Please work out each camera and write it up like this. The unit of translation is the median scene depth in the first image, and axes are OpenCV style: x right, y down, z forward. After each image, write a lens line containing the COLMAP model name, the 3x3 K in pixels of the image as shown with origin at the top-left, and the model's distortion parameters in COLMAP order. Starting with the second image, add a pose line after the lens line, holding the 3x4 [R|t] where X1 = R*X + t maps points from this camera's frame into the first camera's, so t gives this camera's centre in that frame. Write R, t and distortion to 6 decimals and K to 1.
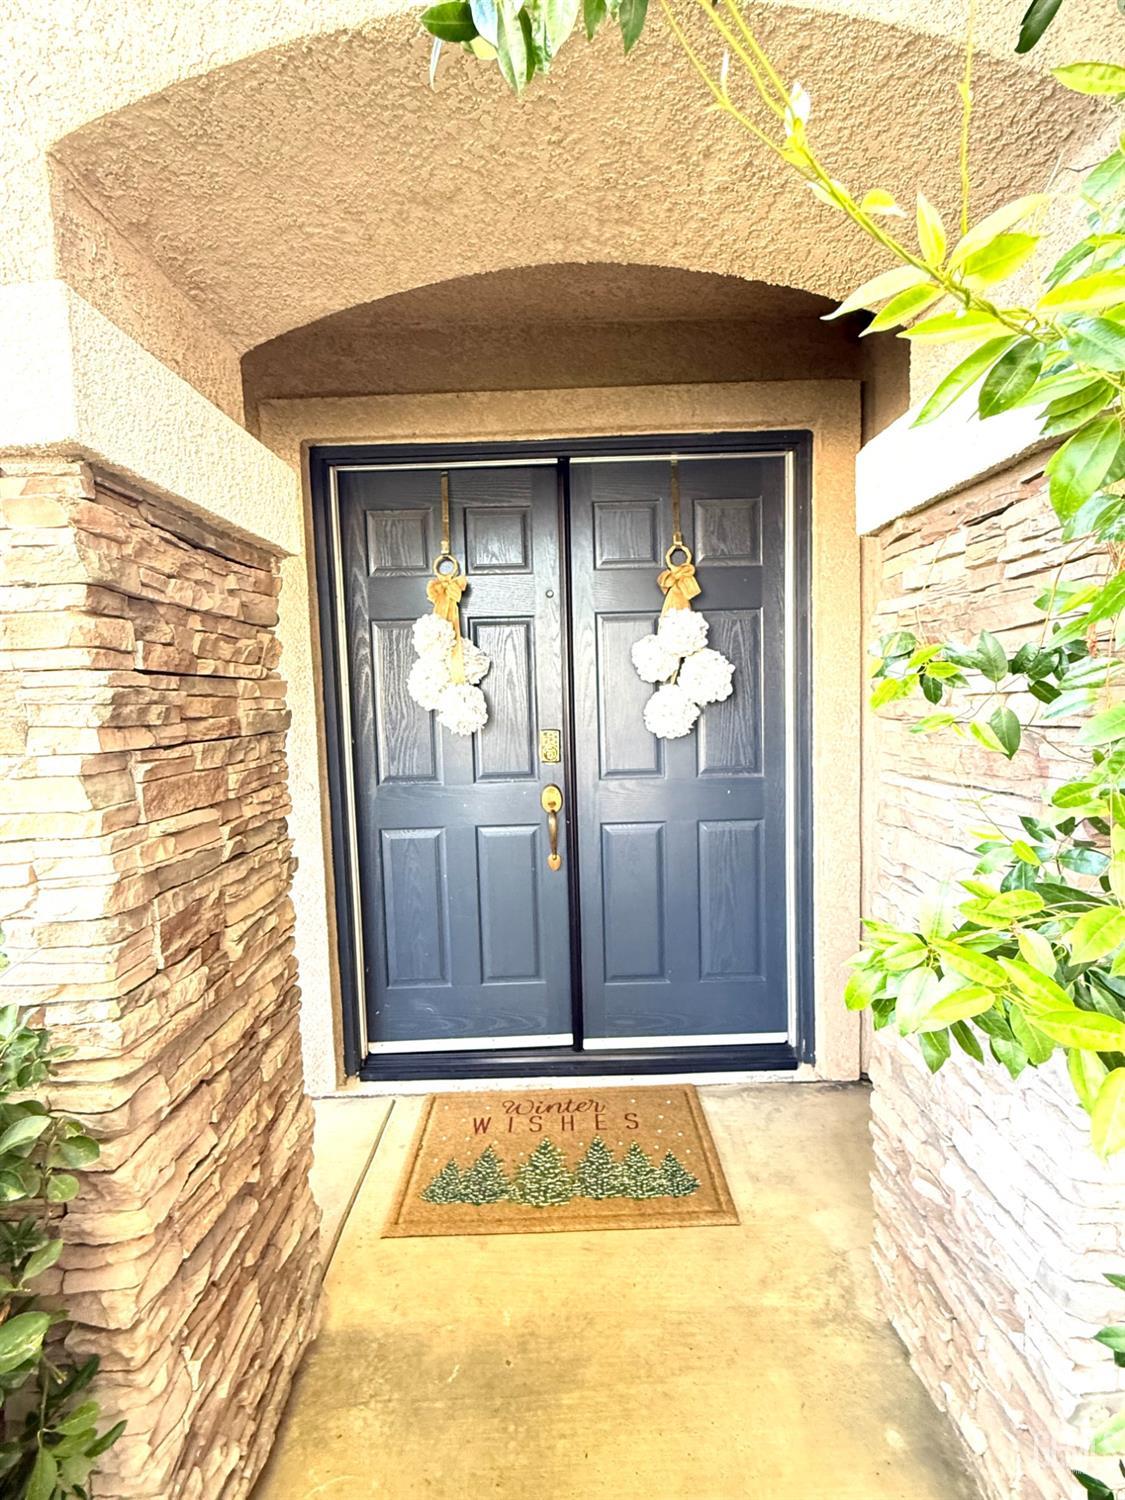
lens RADIAL K [[700.5, 0, 559.5], [0, 700.5, 754.4], [0, 0, 1]] dist [-0.001480, 0.000017]
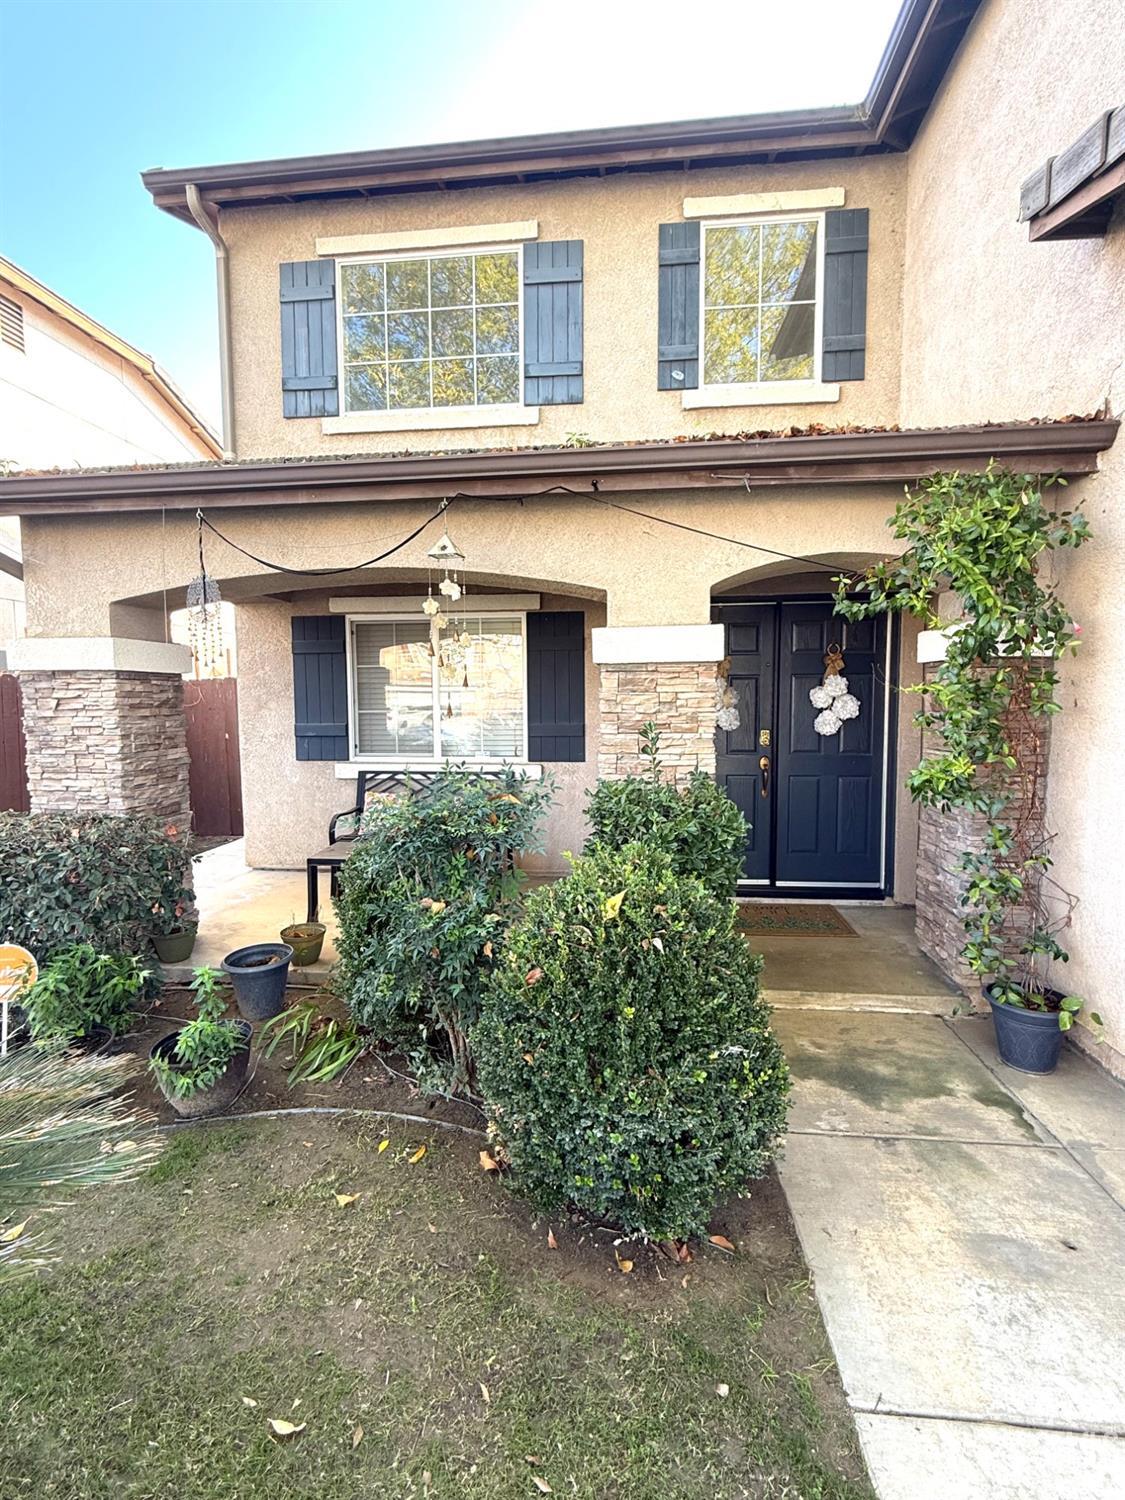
lens RADIAL K [[700.5, 0, 567.7], [0, 700.5, 746.7], [0, 0, 1]] dist [-0.001480, 0.000017]
pose [[0.993668, 0.032153, -0.107654, -0.378333], [-0.031464, 0.999472, 0.008089, 0.017355], [0.107858, -0.004650, 0.994155, -1.147560]]
